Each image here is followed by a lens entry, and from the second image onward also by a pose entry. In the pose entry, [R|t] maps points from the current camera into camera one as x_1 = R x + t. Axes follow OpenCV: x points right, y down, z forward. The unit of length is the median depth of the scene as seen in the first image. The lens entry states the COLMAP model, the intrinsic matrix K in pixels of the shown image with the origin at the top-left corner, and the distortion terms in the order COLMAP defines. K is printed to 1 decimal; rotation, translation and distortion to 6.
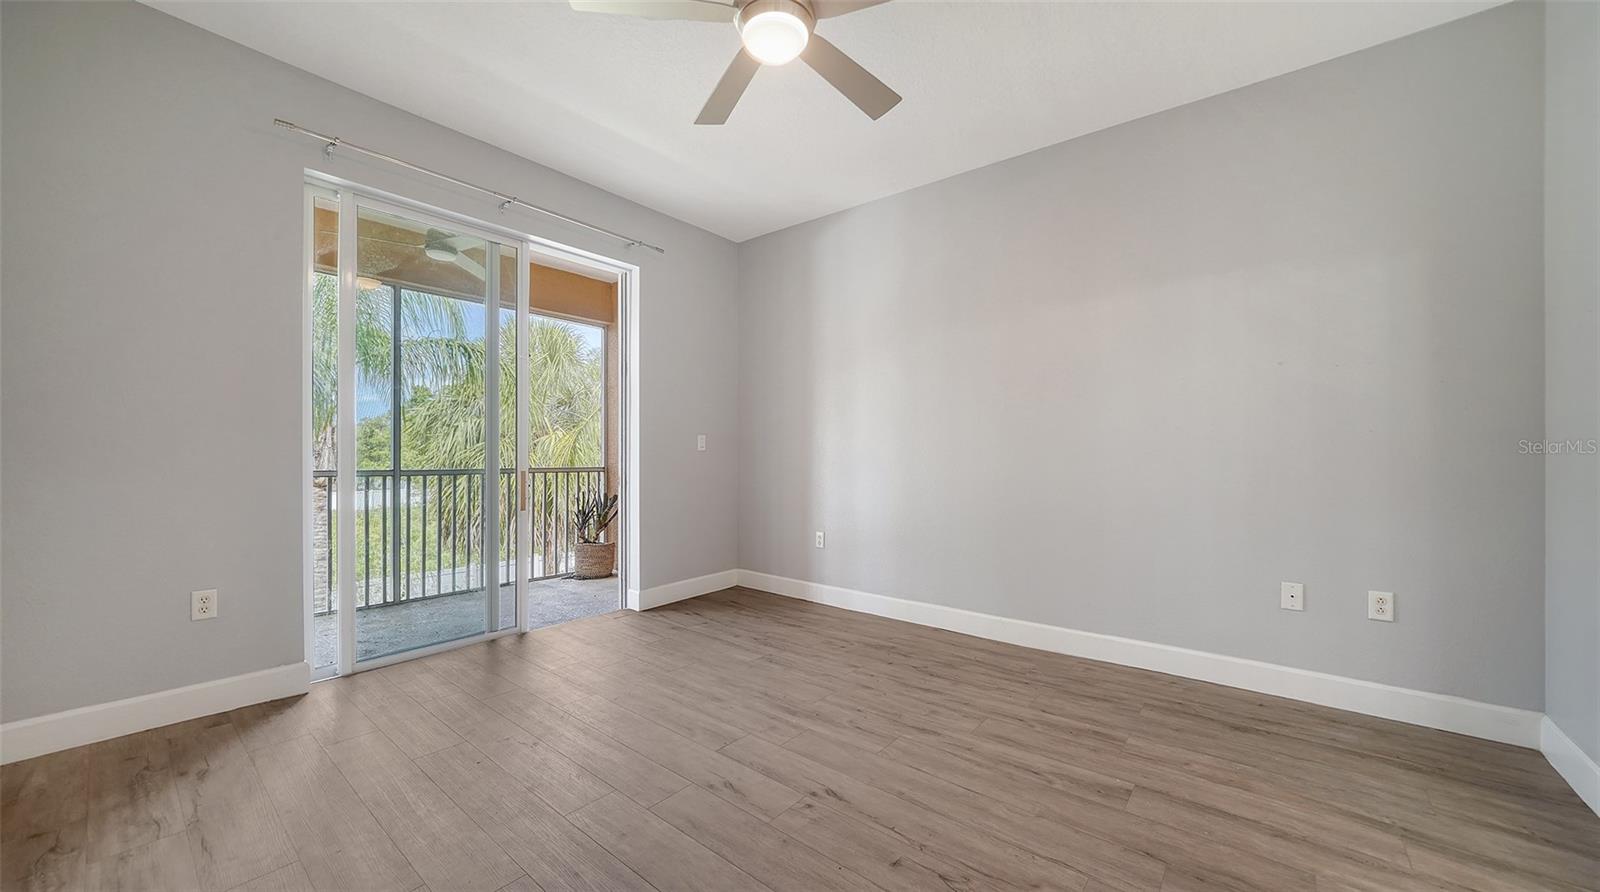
lens RADIAL K [[588.4, 0, 787.8], [0, 588.4, 433.9], [0, 0, 1]] dist [-0.013791, 0.000169]
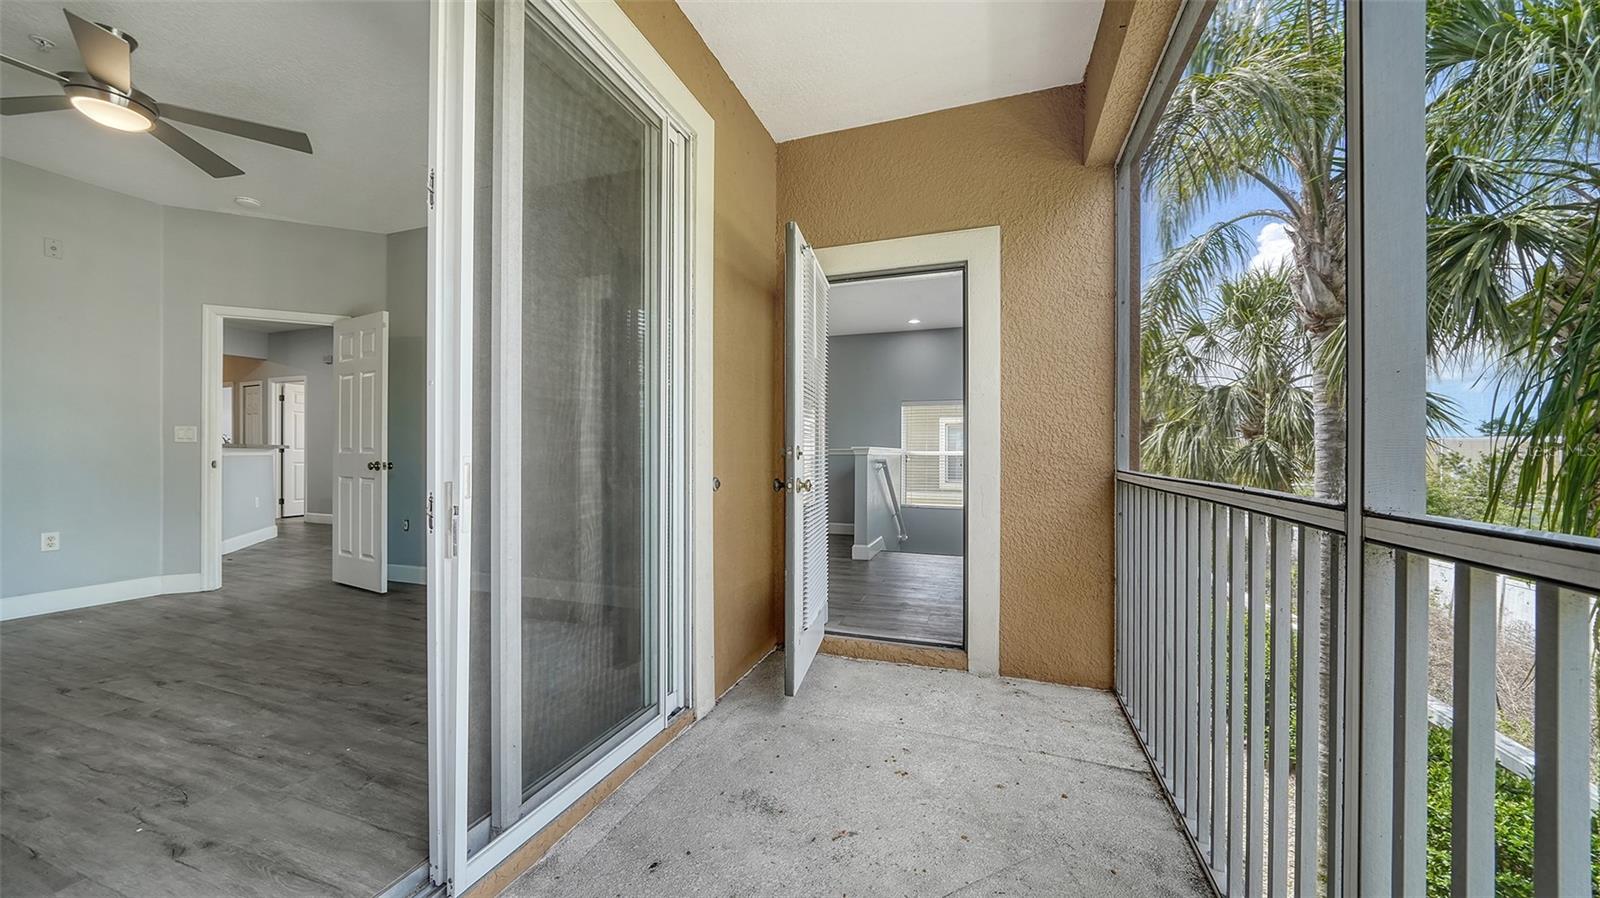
lens RADIAL K [[559.3, 0, 797.6], [0, 559.3, 456.3], [0, 0, 1]] dist [-0.011511, 0.000374]
pose [[-0.935399, -0.005701, -0.353548, -0.756471], [0.003313, 0.999685, -0.024887, 0.083991], [0.353579, -0.024451, -0.935085, 2.010986]]
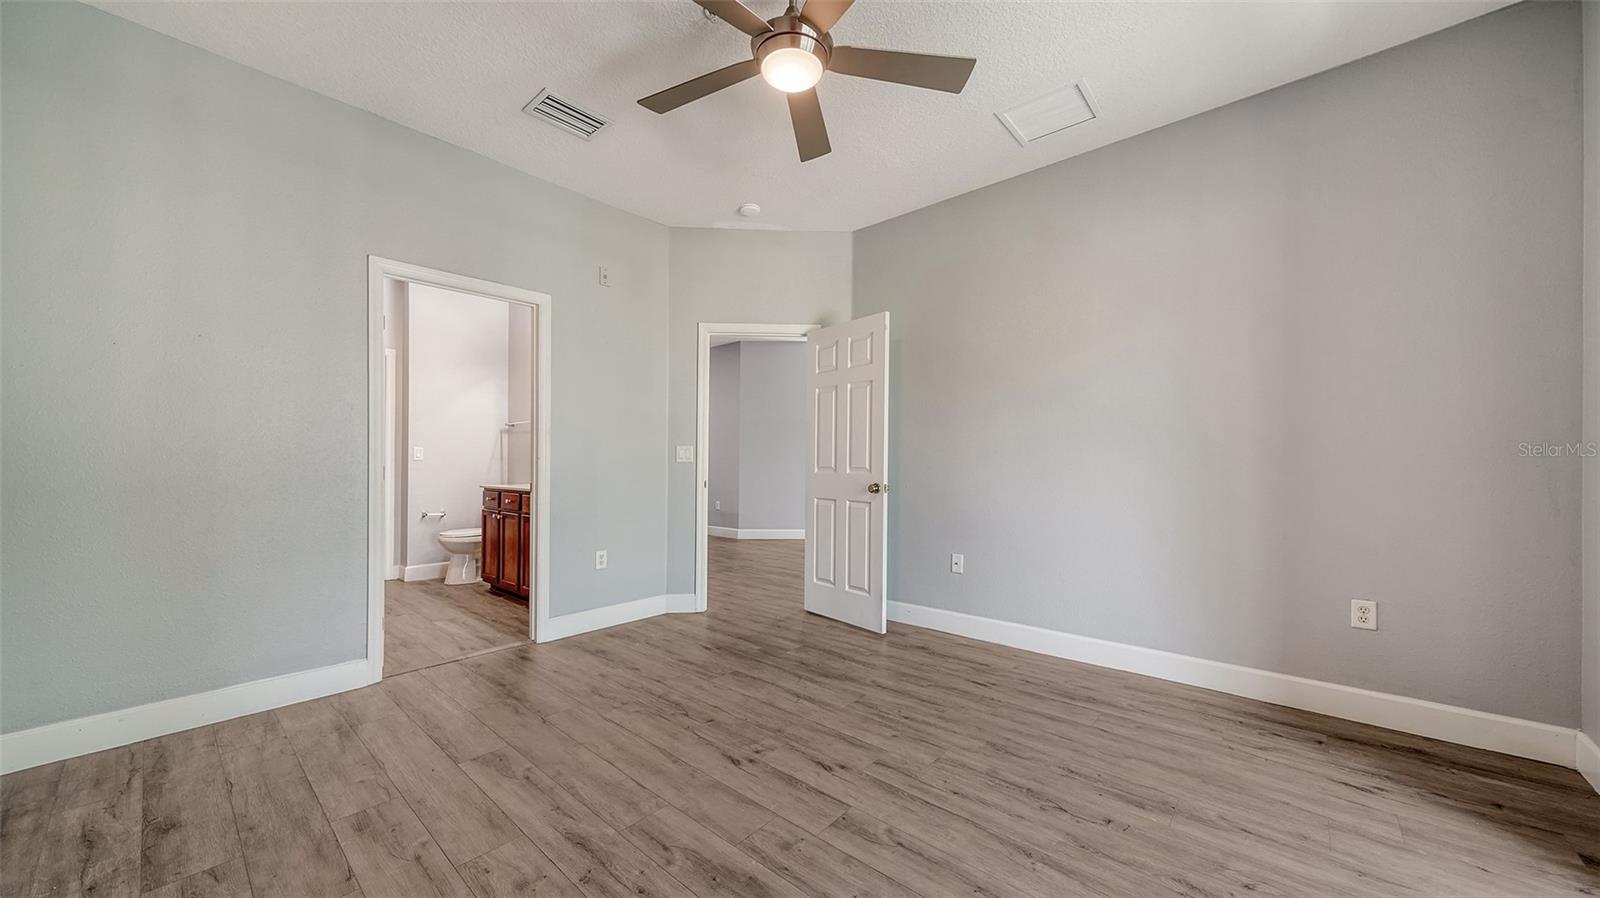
lens RADIAL K [[559.3, 0, 798.3], [0, 559.3, 464.0], [0, 0, 1]] dist [-0.011511, 0.000374]
pose [[-0.999794, -0.004850, 0.019725, -0.047684], [-0.005365, 0.999645, -0.026104, 0.045023], [-0.019592, -0.026205, -0.999465, 1.522730]]
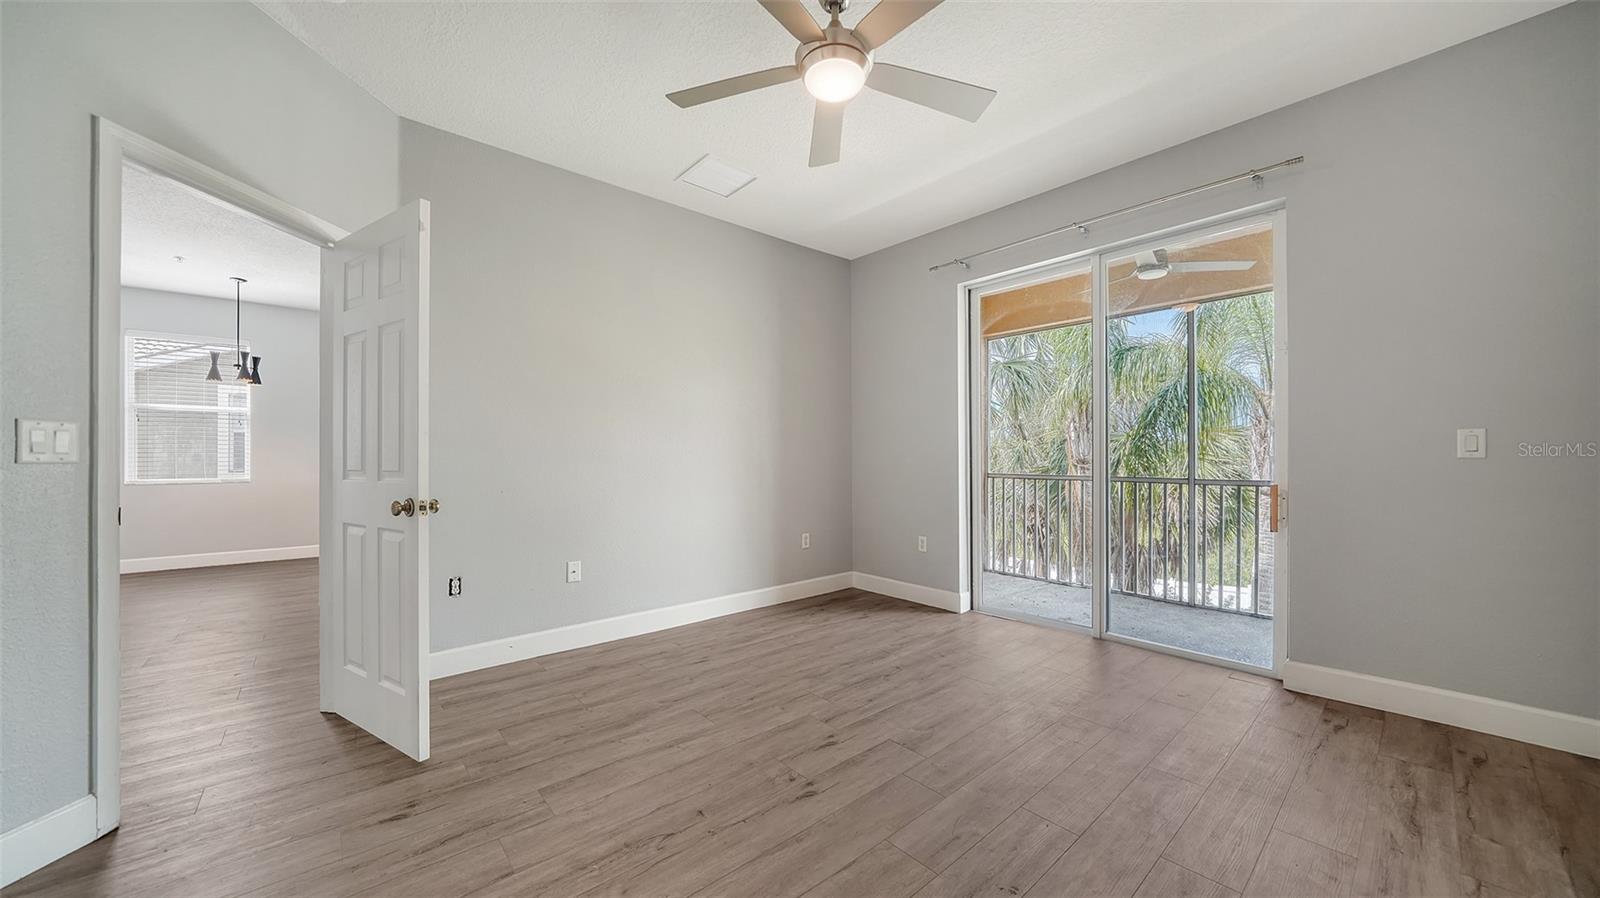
lens RADIAL K [[559.3, 0, 804.6], [0, 559.3, 458.5], [0, 0, 1]] dist [-0.011511, 0.000374]
pose [[-0.153312, -0.001115, -0.988177, 0.757828], [0.030053, 0.999532, -0.005791, 0.021548], [0.987721, -0.030586, -0.153206, 0.842582]]
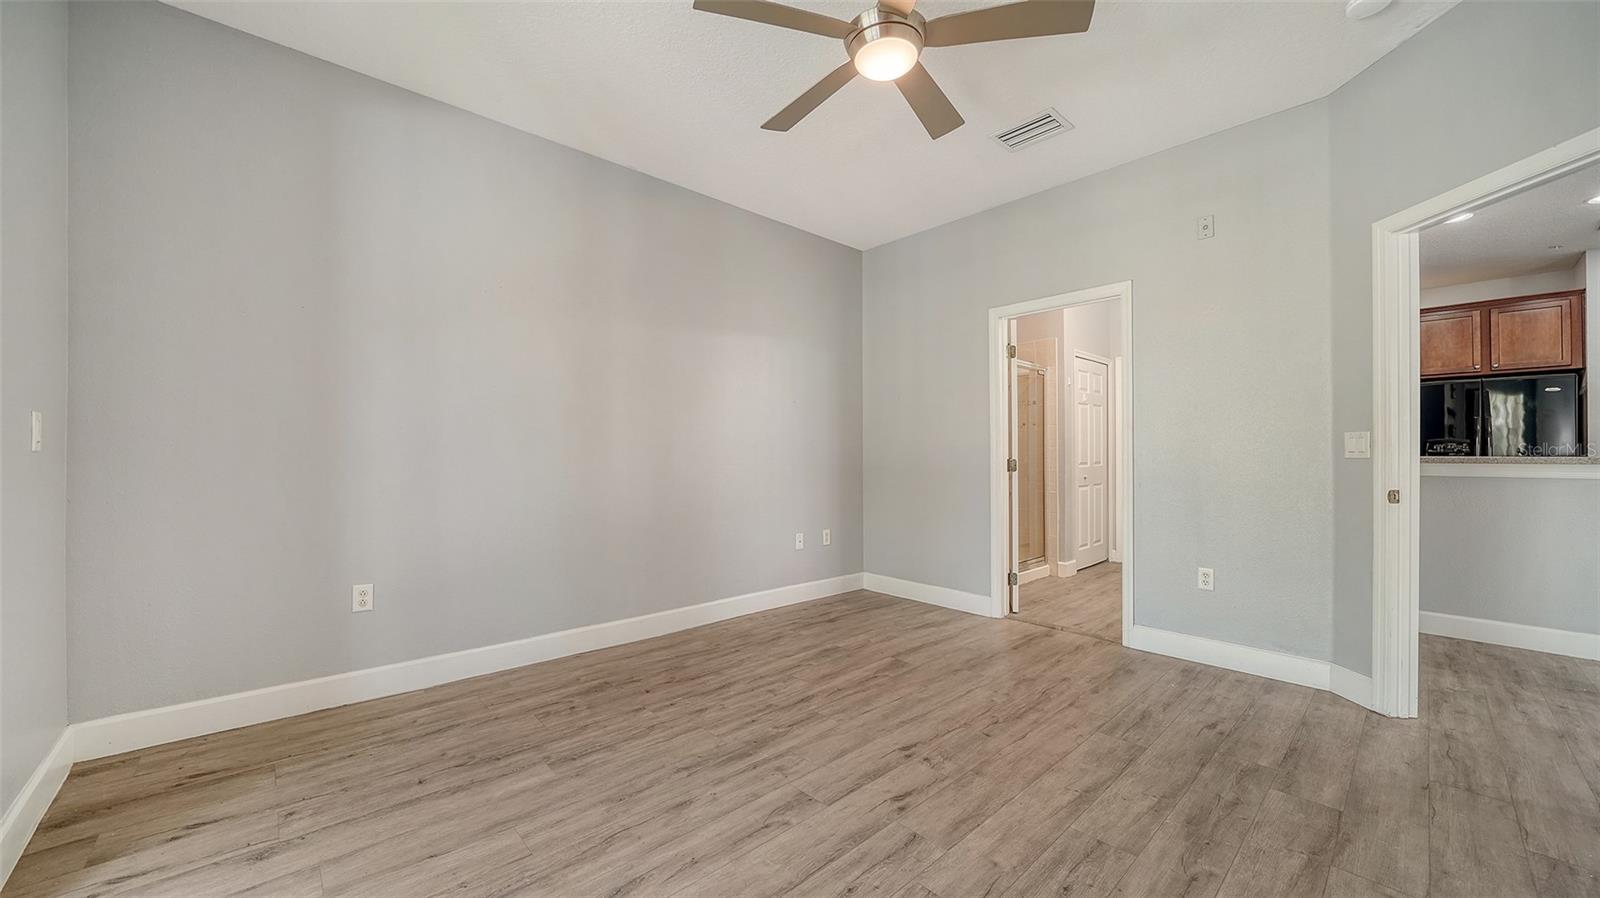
lens RADIAL K [[593.3, 0, 807.9], [0, 593.3, 453.3], [0, 0, 1]] dist [-0.008720, 0.000980]
pose [[0.122368, -0.000312, 0.992485, -0.813867], [-0.032540, 0.999461, 0.004326, 0.019818], [-0.991951, -0.032825, 0.122292, 0.776695]]
